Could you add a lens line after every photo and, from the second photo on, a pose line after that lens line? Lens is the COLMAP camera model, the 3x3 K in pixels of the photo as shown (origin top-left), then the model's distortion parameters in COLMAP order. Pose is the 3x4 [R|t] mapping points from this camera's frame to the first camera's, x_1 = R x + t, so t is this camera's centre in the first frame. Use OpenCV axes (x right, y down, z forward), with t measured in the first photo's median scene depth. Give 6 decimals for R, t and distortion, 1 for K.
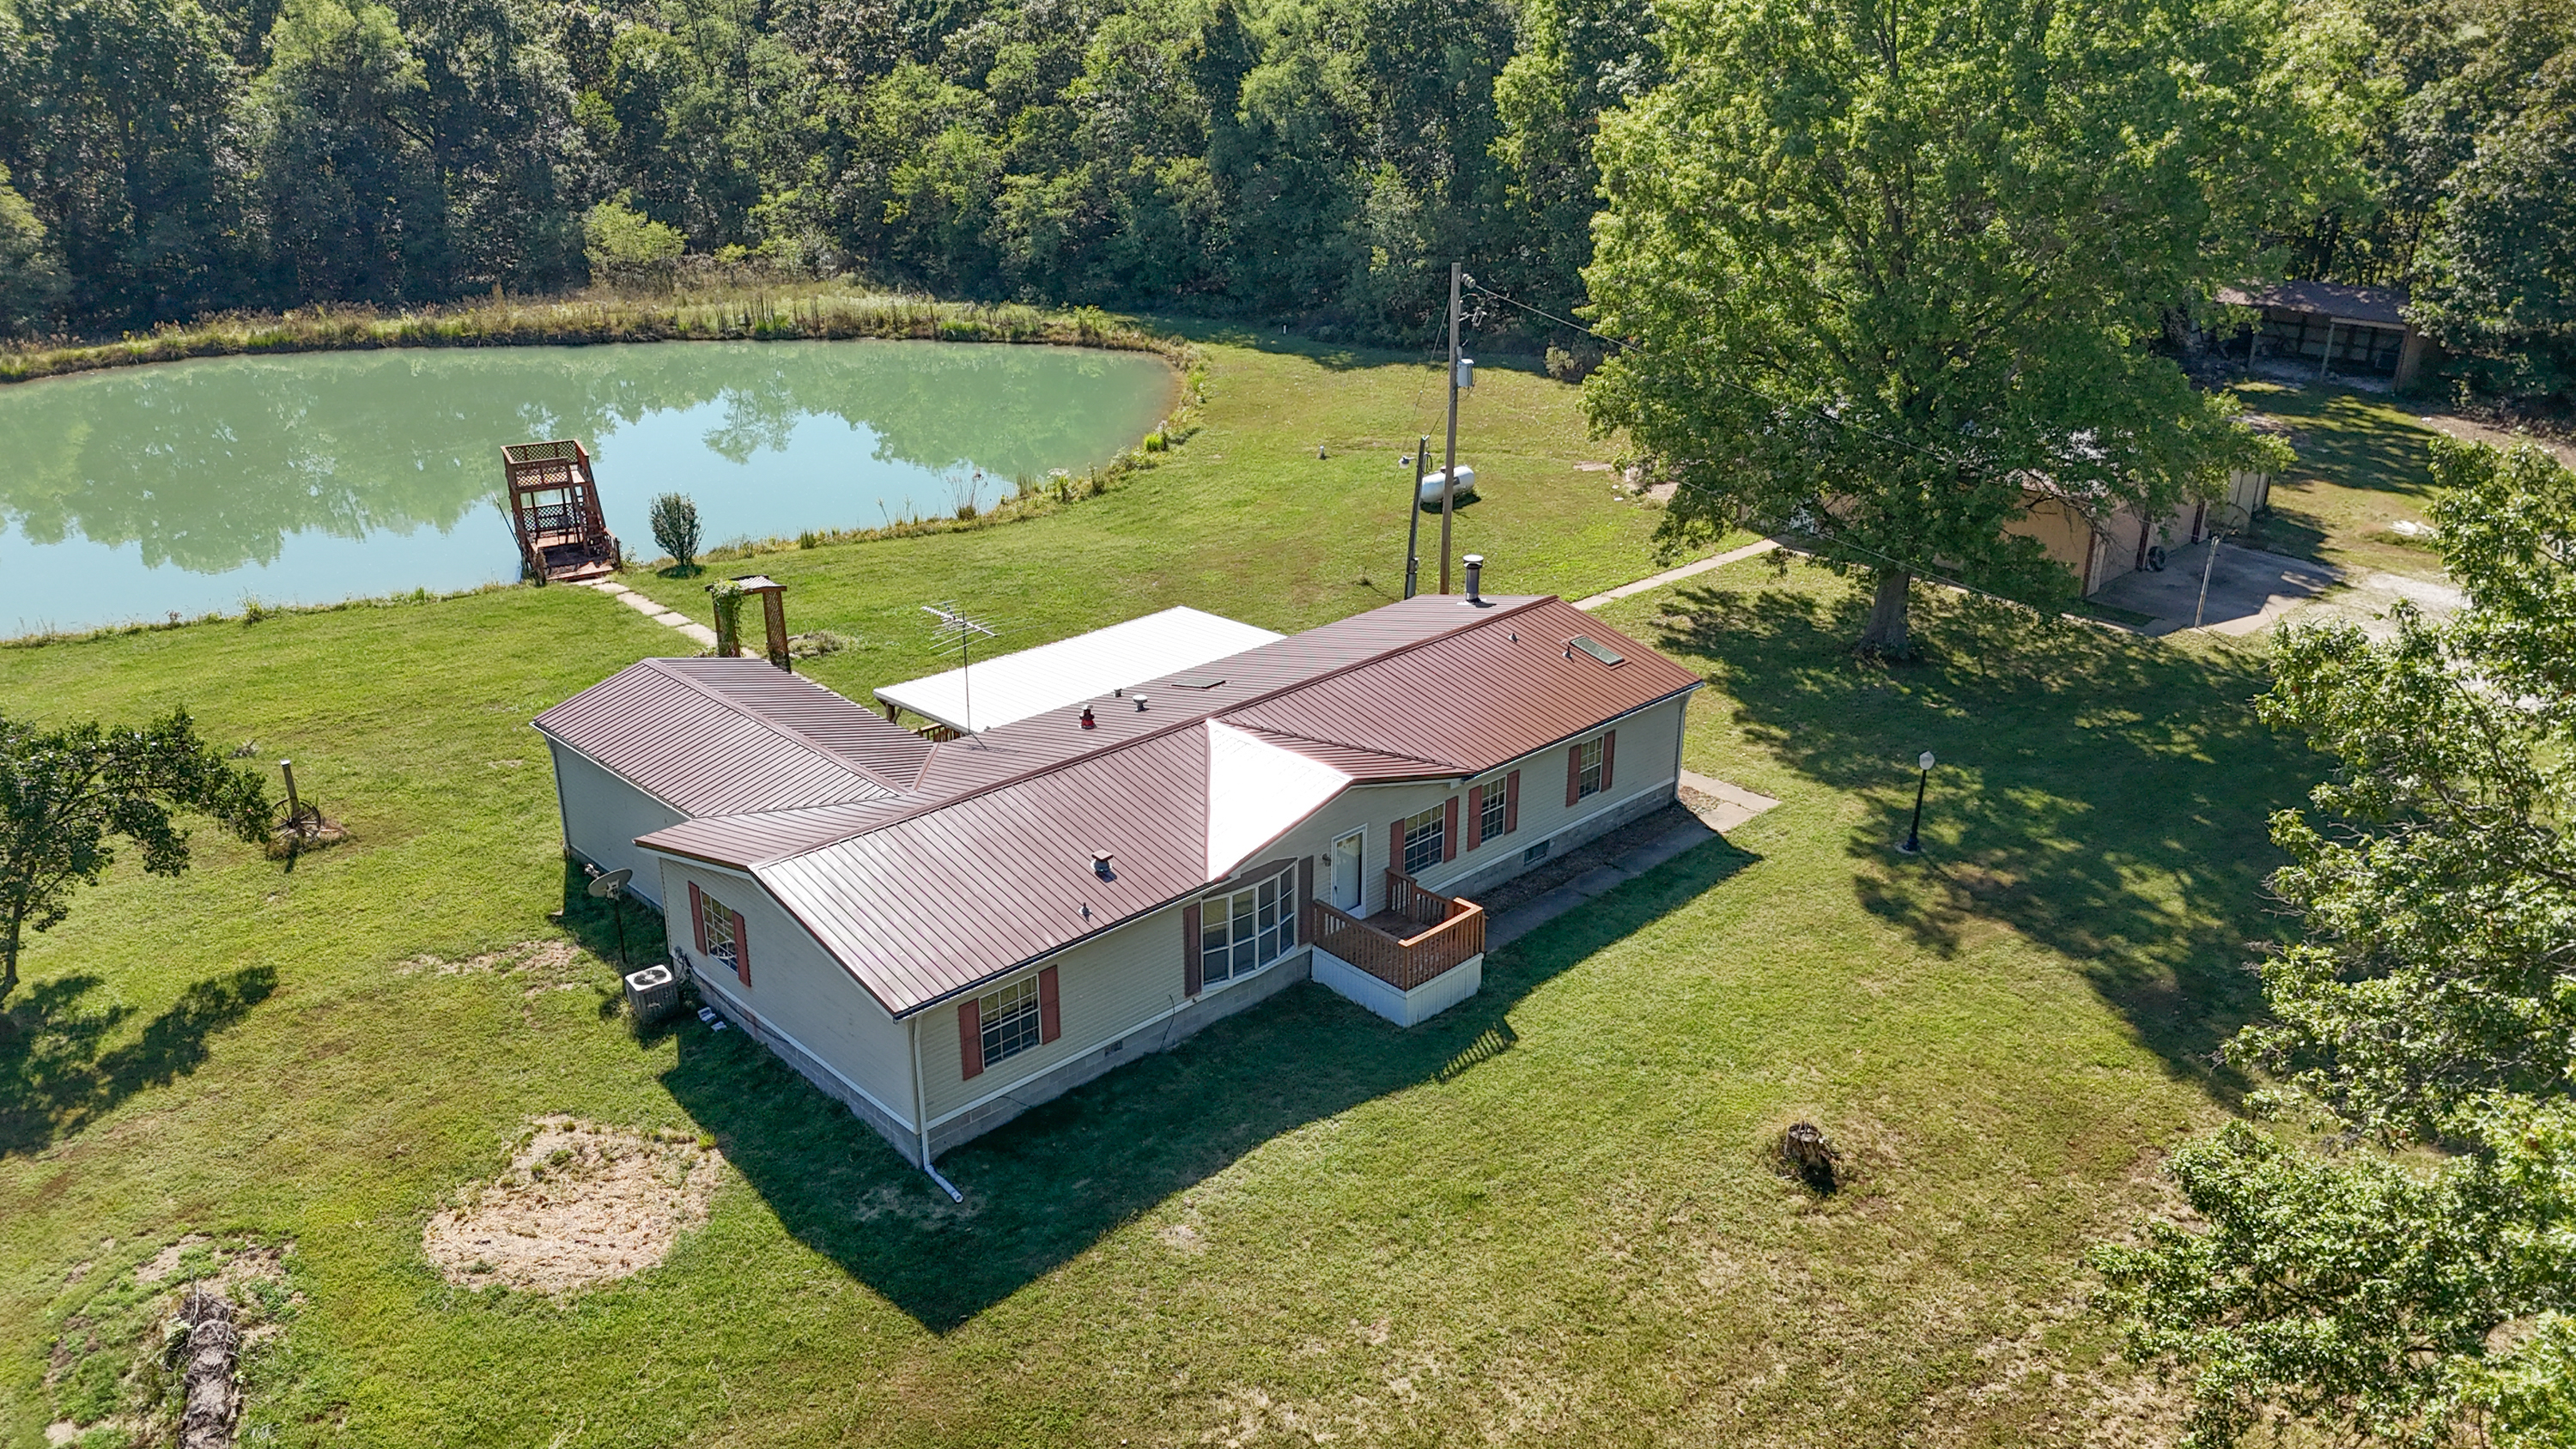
lens RADIAL K [[1917.5, 0, 1297.3], [0, 1917.5, 723.4], [0, 0, 1]] dist [0.071282, -0.068353]
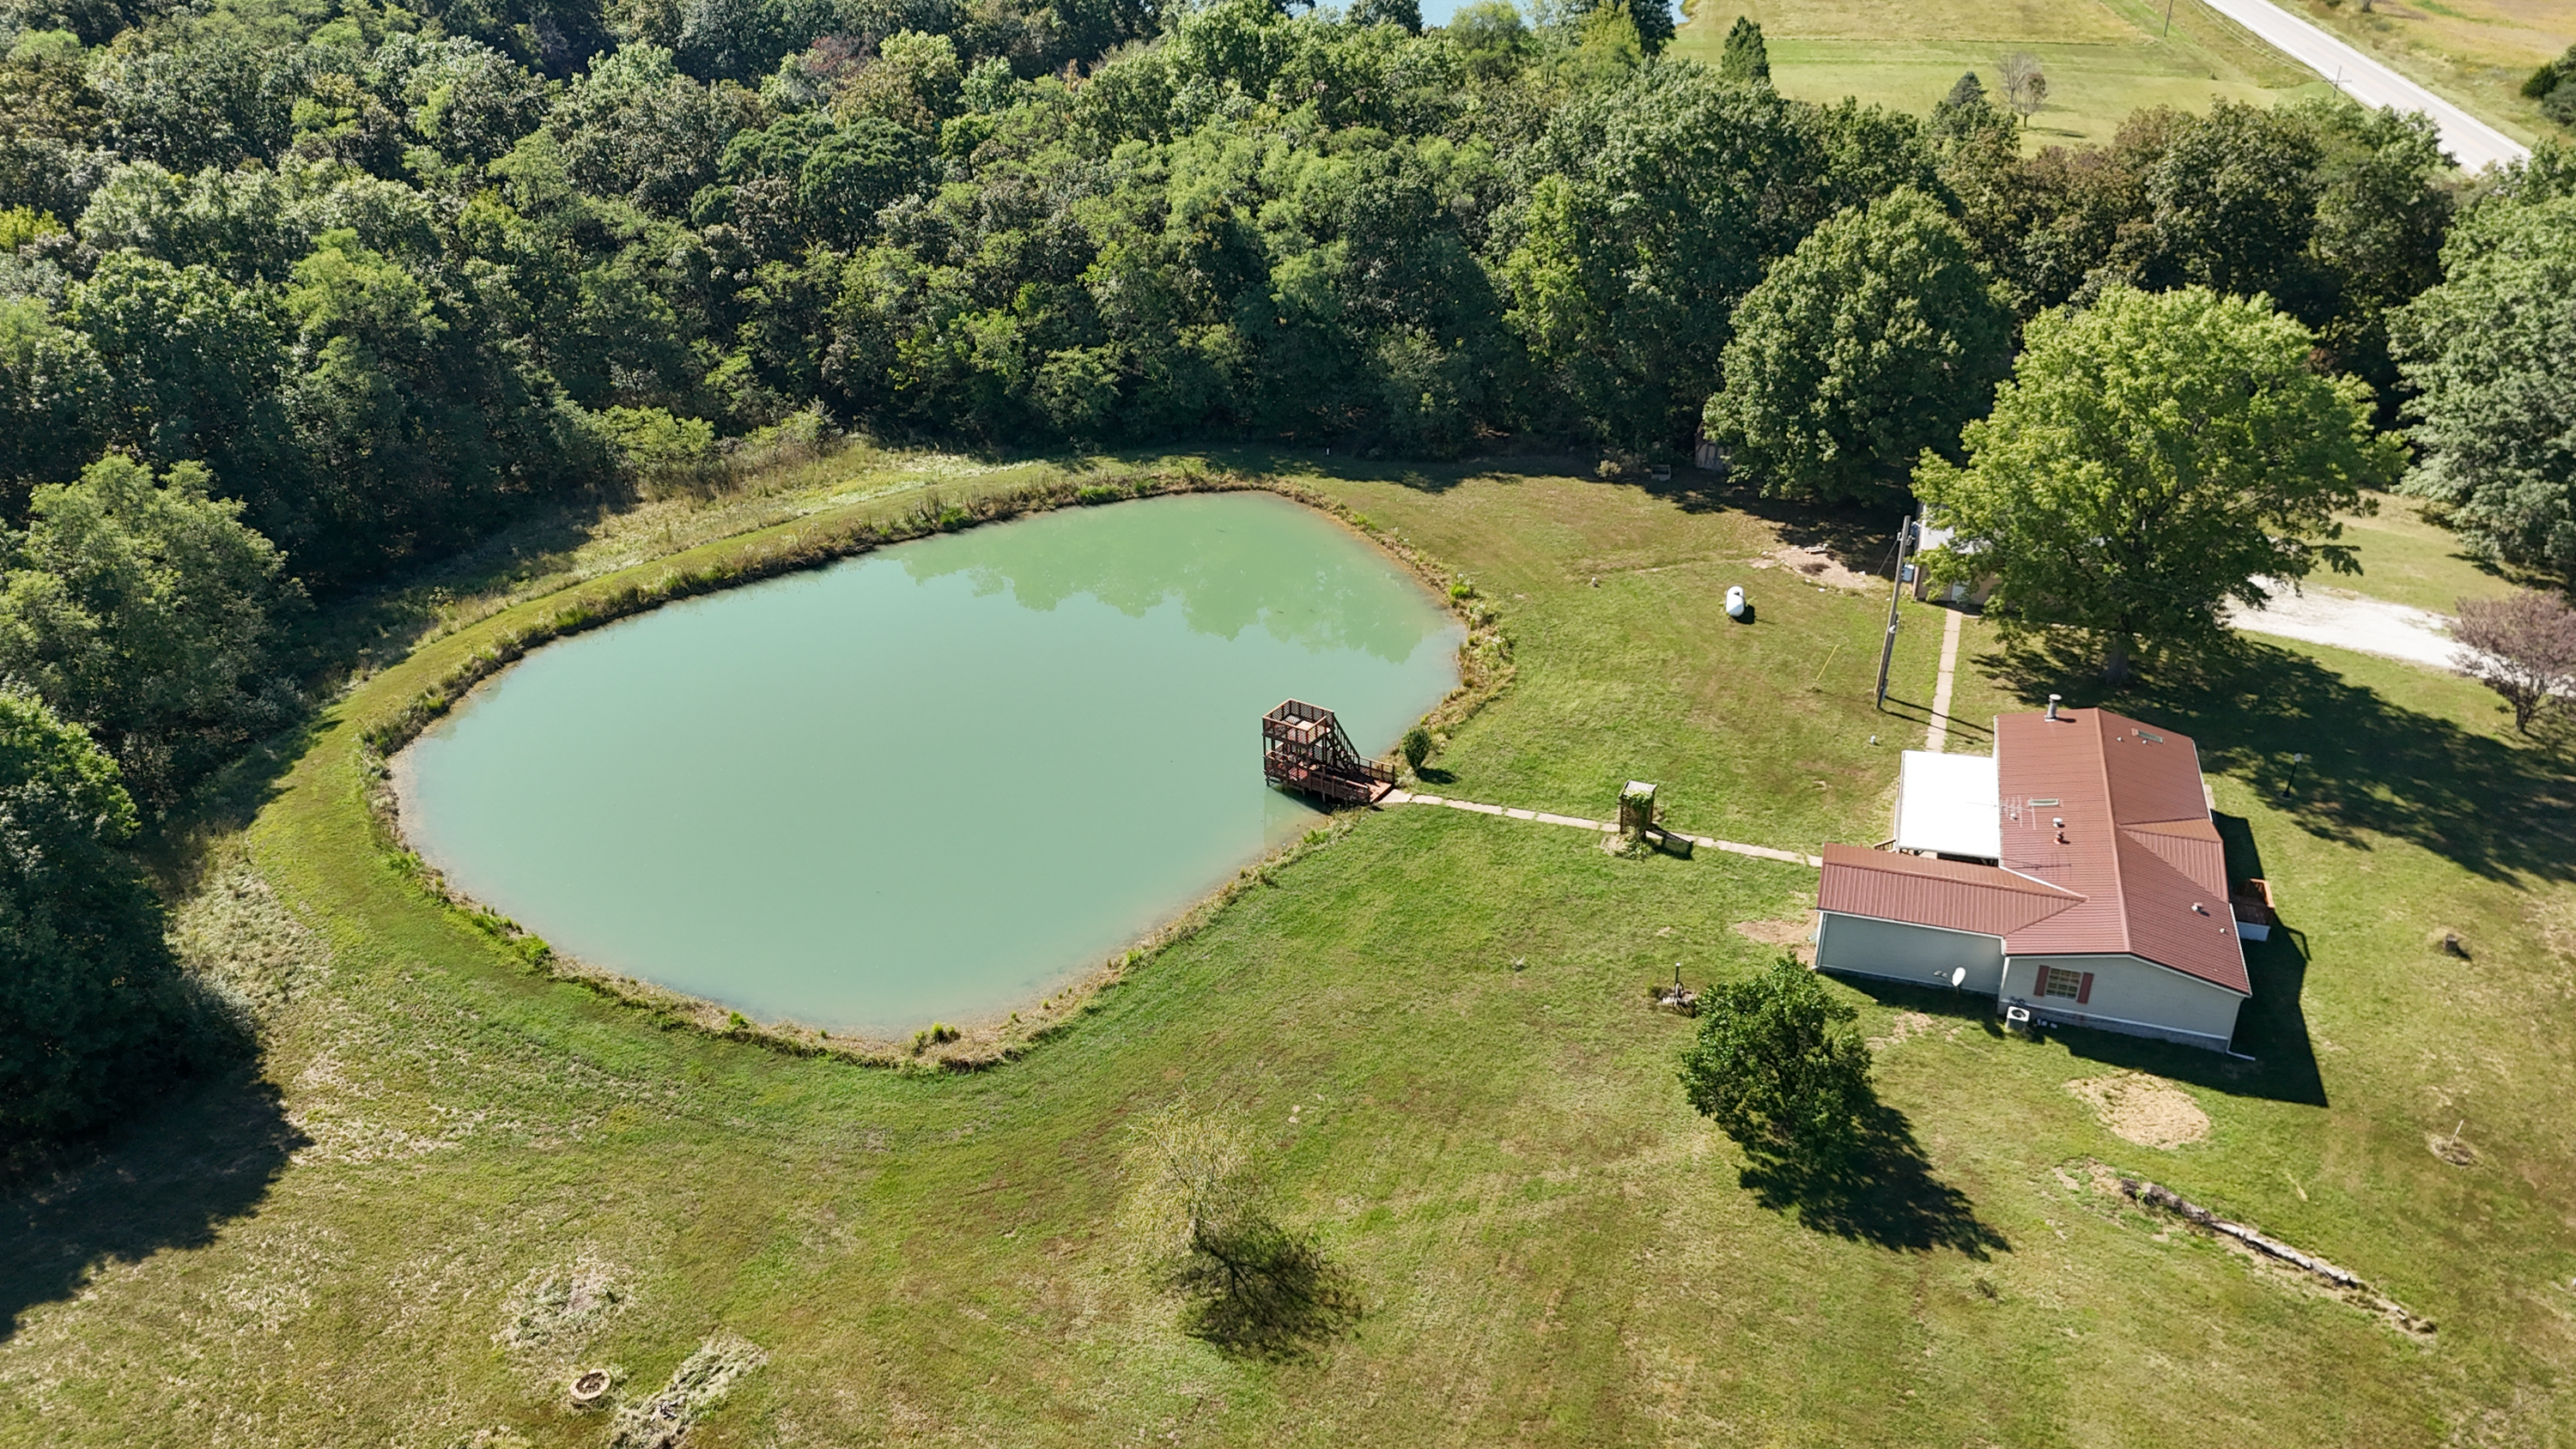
lens RADIAL K [[1917.5, 0, 1284.2], [0, 1917.5, 745.7], [0, 0, 1]] dist [0.071282, -0.068353]
pose [[0.881156, -0.228165, 0.414131, -1.456210], [0.182152, 0.972070, 0.147991, -0.485719], [-0.436330, -0.054968, 0.898106, -0.434617]]
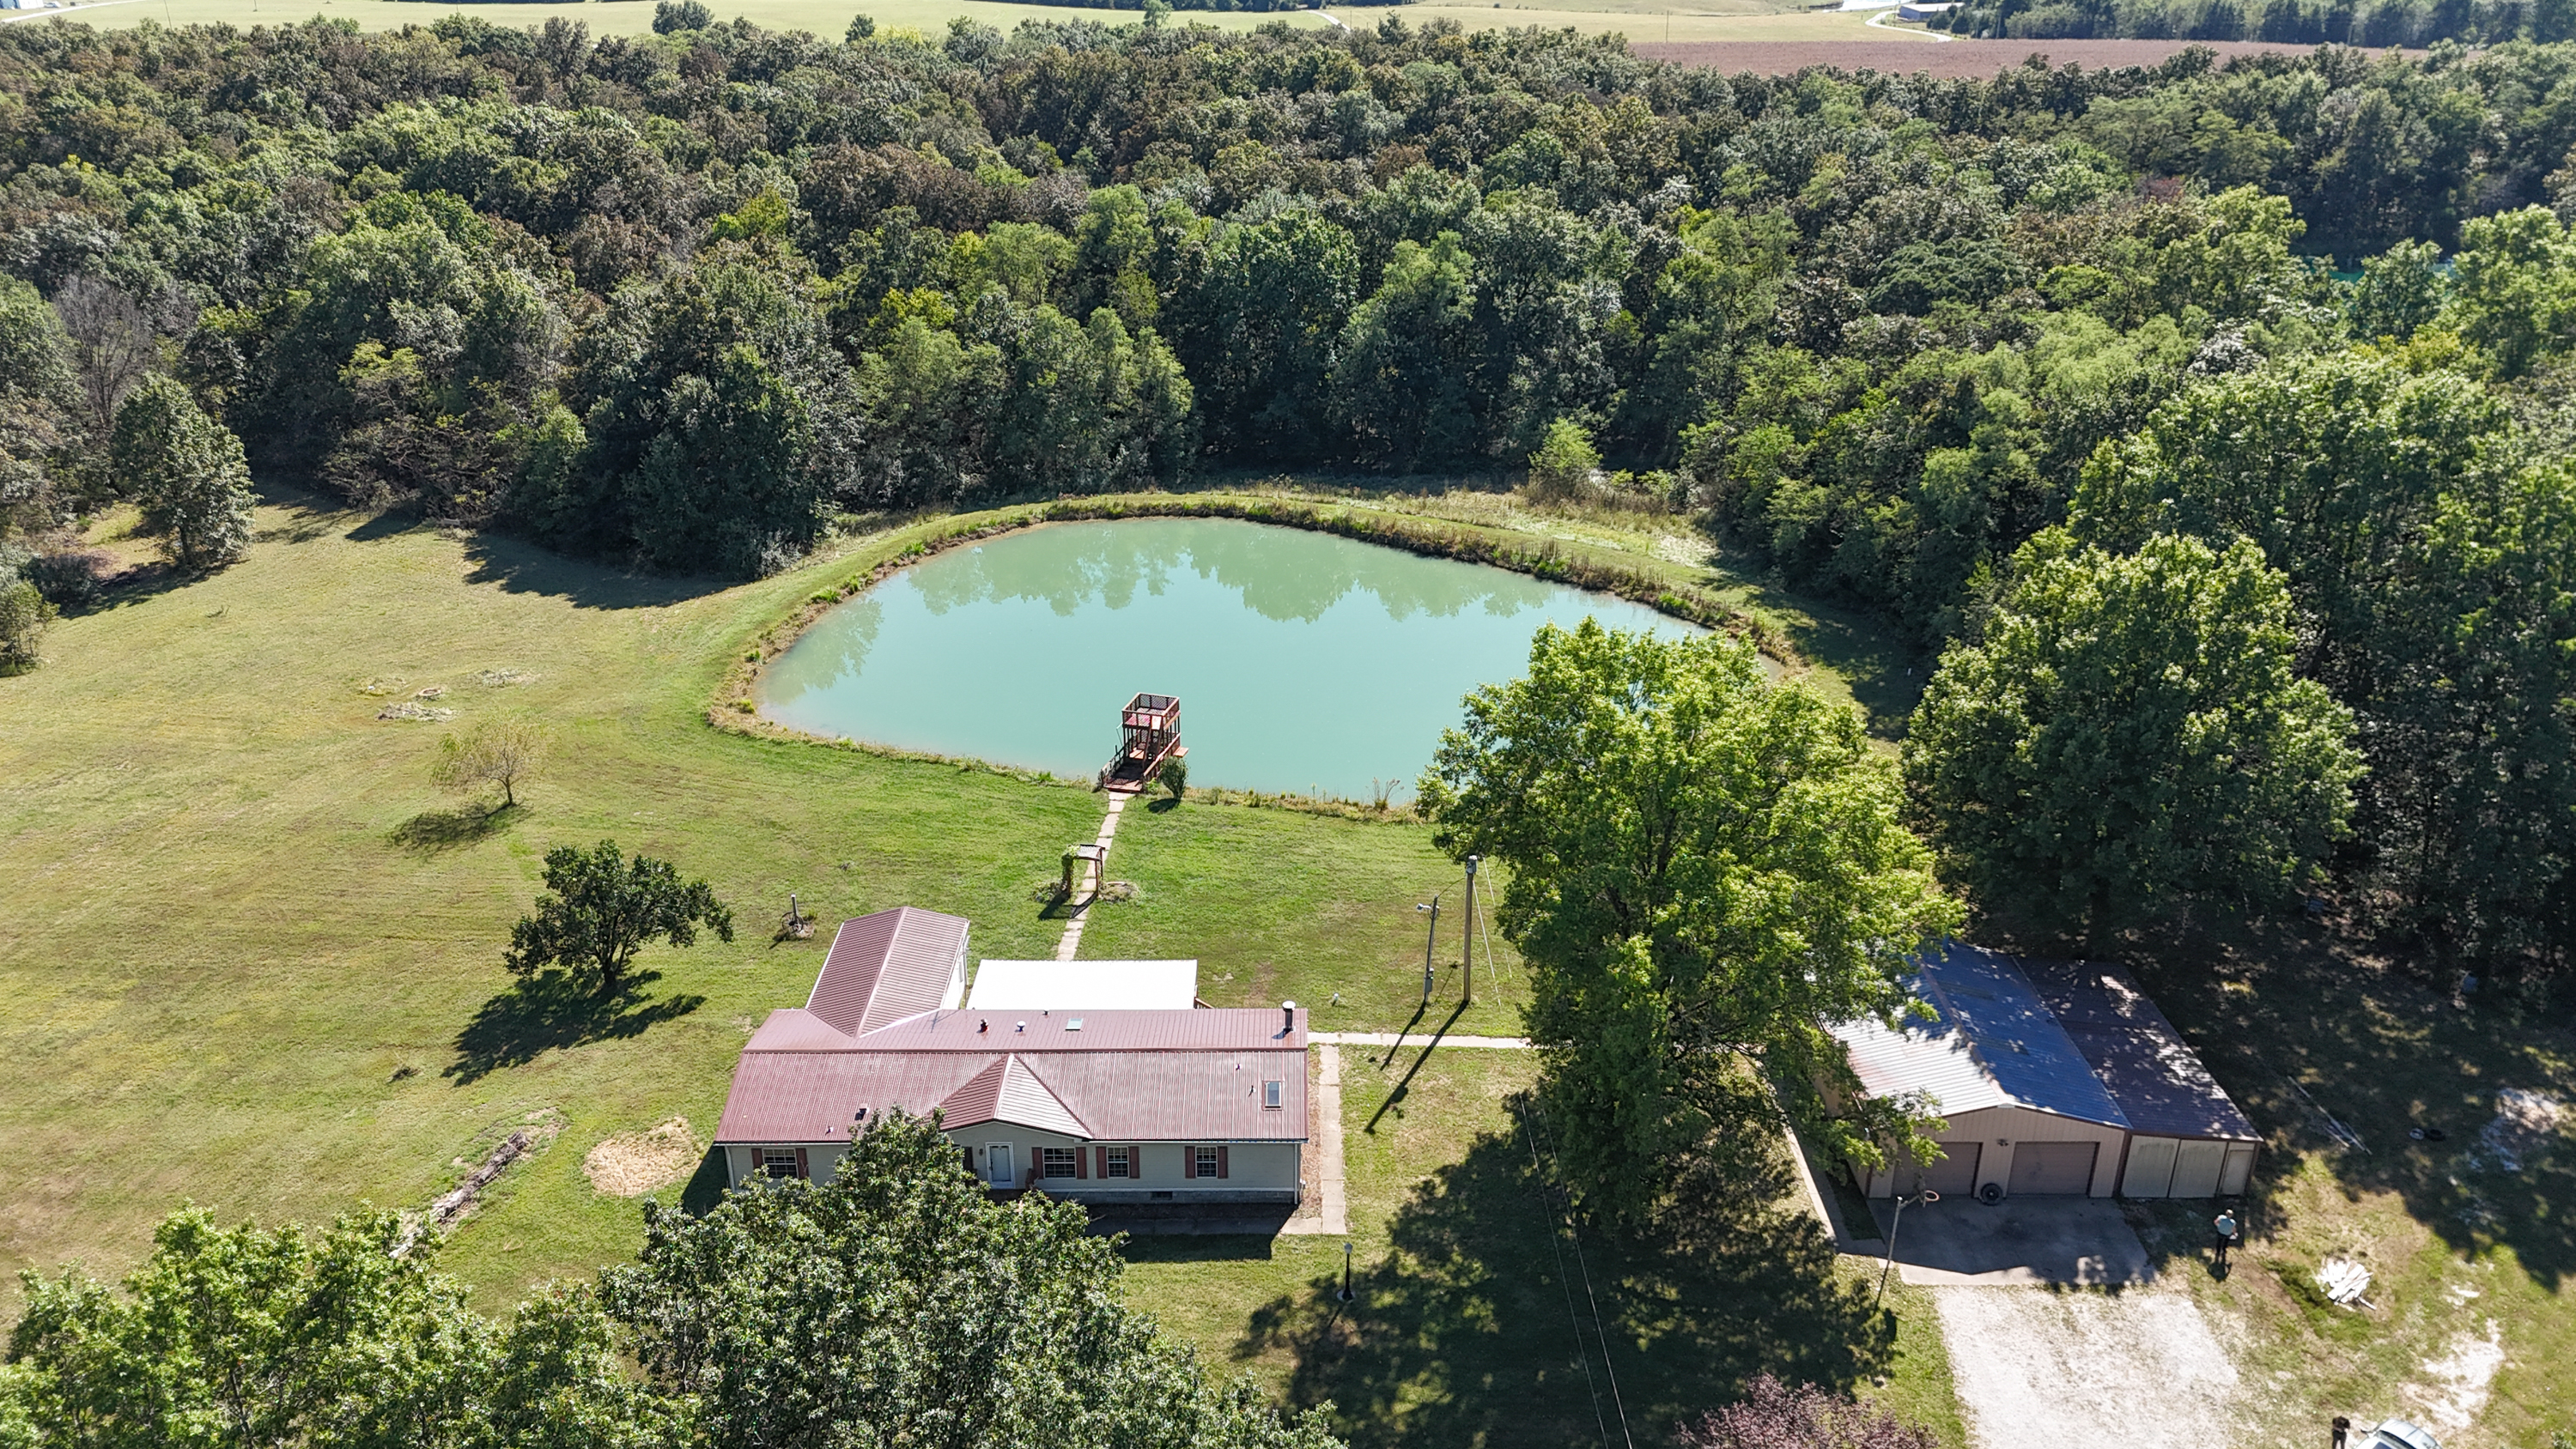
lens RADIAL K [[1917.5, 0, 1271.4], [0, 1917.5, 708.9], [0, 0, 1]] dist [0.071282, -0.068353]
pose [[0.716420, 0.271610, -0.642627, 1.066058], [-0.253965, 0.959439, 0.122384, -0.526761], [0.649803, 0.075526, 0.756341, -0.237086]]
